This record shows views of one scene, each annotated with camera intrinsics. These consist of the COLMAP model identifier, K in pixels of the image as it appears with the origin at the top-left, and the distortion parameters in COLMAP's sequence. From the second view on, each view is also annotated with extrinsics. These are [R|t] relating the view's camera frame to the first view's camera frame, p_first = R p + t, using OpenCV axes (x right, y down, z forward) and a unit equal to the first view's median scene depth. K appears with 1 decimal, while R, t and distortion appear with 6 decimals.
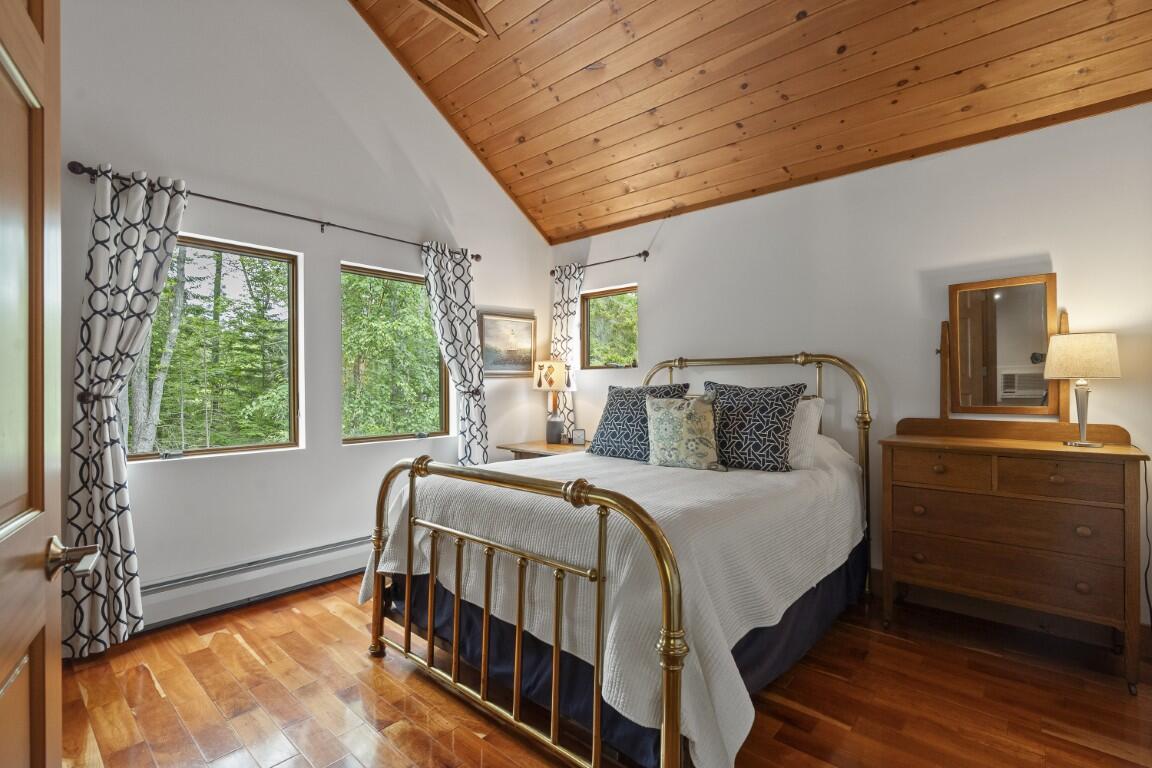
lens RADIAL K [[525.1, 0, 571.0], [0, 525.1, 386.4], [0, 0, 1]] dist [-0.001876, 0.000408]
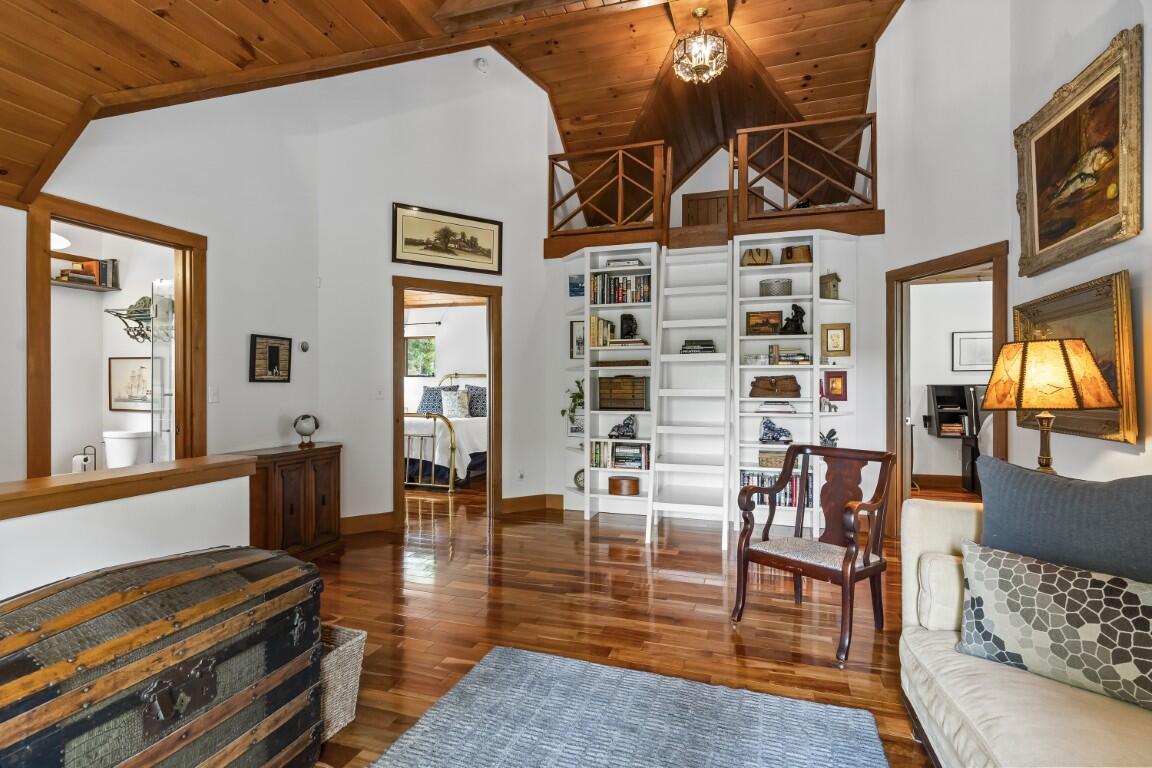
lens RADIAL K [[561.5, 0, 574.9], [0, 561.5, 384.3], [0, 0, 1]] dist [-0.001140, -0.000063]
pose [[0.916616, 0.002861, 0.399758, -0.339283], [-0.003230, 0.999995, 0.000248, -0.013486], [-0.399755, -0.001519, 0.916621, -1.681040]]
